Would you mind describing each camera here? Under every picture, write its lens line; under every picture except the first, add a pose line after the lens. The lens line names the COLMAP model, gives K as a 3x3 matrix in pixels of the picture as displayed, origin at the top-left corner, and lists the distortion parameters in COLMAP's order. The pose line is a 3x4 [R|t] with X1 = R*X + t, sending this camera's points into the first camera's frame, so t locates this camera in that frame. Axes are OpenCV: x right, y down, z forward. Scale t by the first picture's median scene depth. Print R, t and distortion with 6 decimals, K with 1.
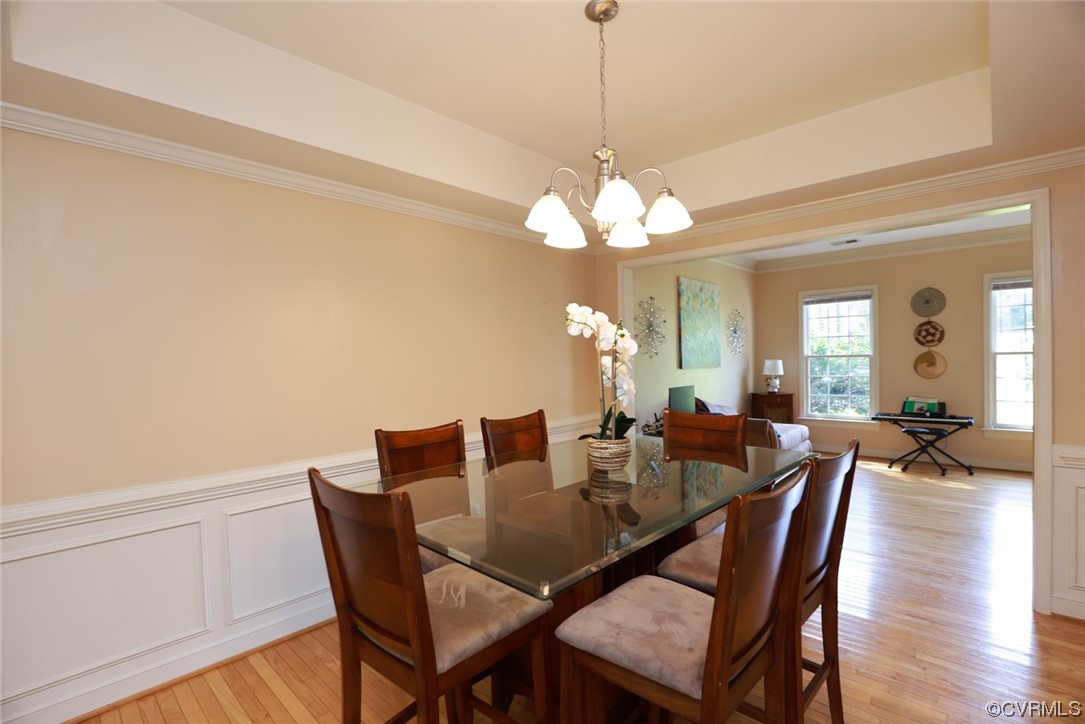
lens RADIAL K [[492.2, 0, 545.1], [0, 492.2, 365.3], [0, 0, 1]] dist [-0.035398, 0.005566]
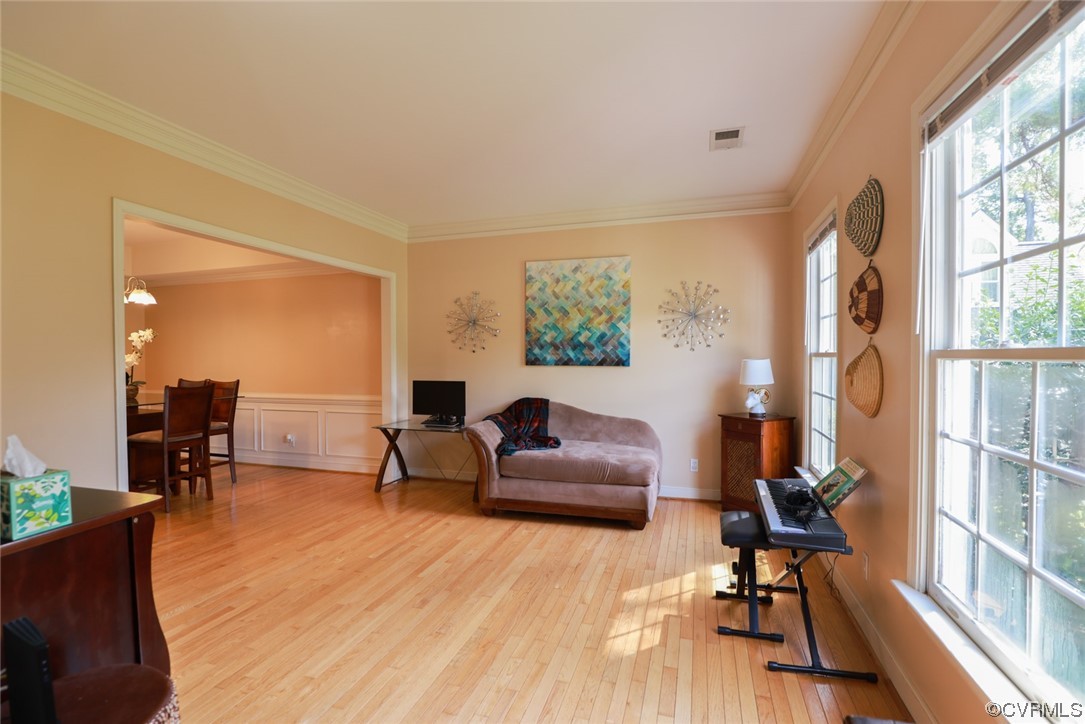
lens RADIAL K [[492.2, 0, 545.1], [0, 492.2, 365.3], [0, 0, 1]] dist [-0.035398, 0.005566]
pose [[0.431910, 0.037288, -0.901146, 1.030735], [-0.018075, 0.999302, 0.032686, -0.021587], [0.901736, 0.002171, 0.432282, 0.600678]]
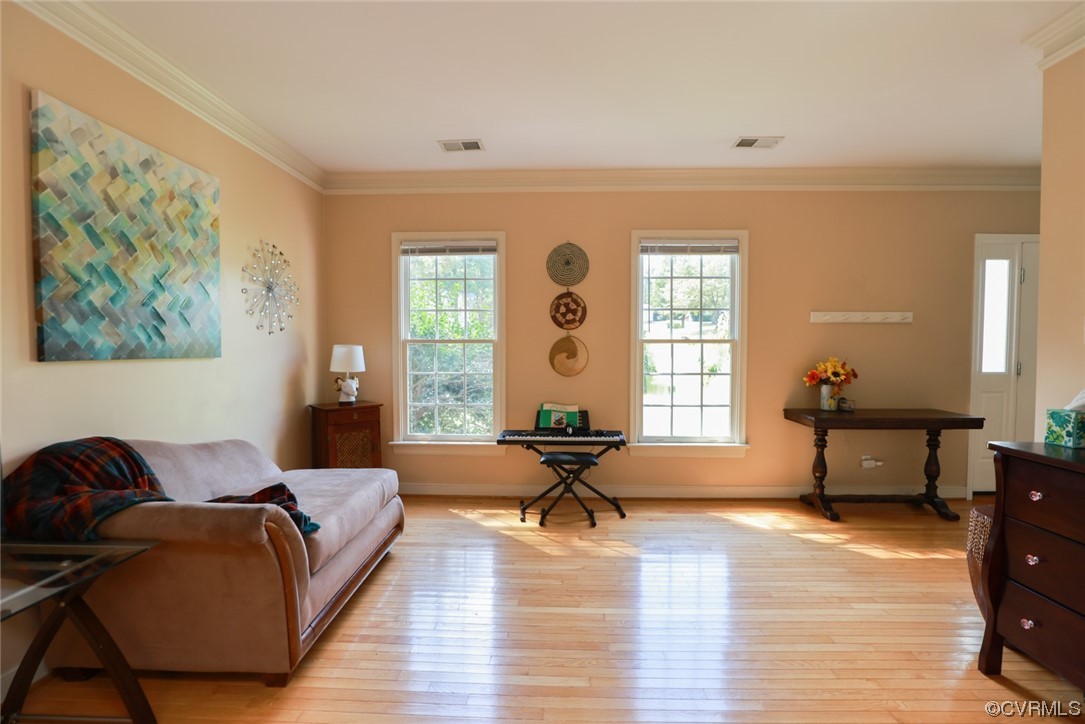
lens RADIAL K [[506.3, 0, 540.9], [0, 506.3, 365.0], [0, 0, 1]] dist [-0.036211, 0.005430]
pose [[0.758724, -0.004111, 0.651399, 0.298129], [-0.006659, 0.999879, 0.014067, 0.001832], [-0.651378, -0.015010, 0.758605, 0.479360]]
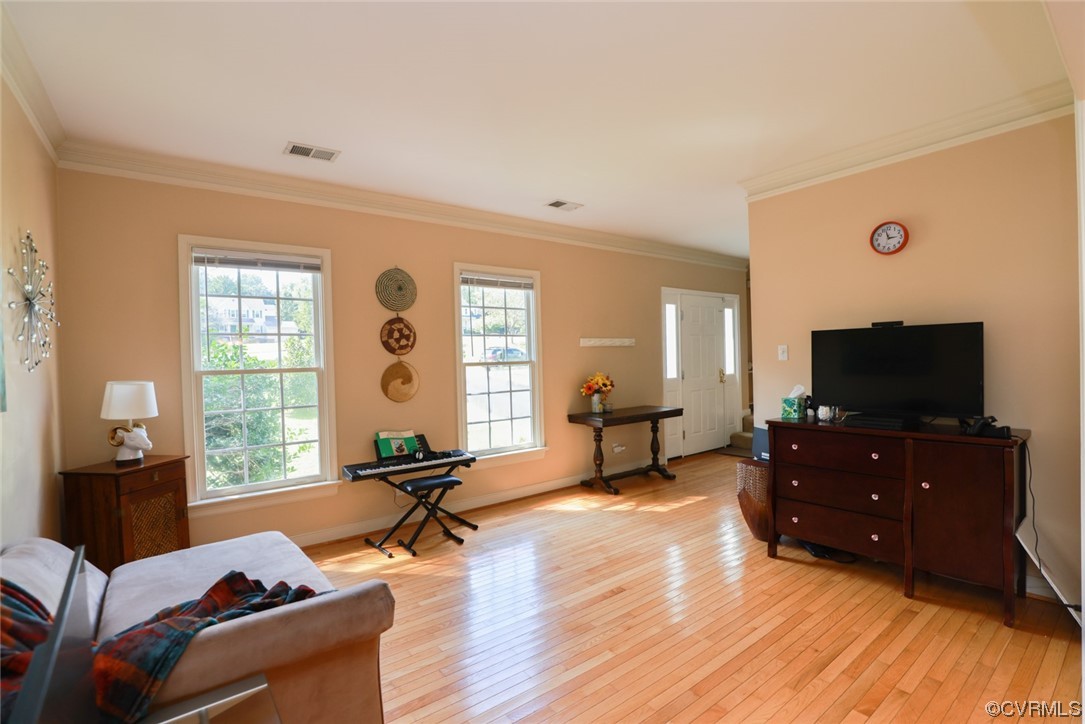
lens RADIAL K [[492.2, 0, 545.1], [0, 492.2, 365.3], [0, 0, 1]] dist [-0.035398, 0.005566]
pose [[0.174285, 0.002393, 0.984692, 0.149857], [0.036772, 0.999284, -0.008937, -0.010372], [-0.984008, 0.037767, 0.174072, 0.678025]]
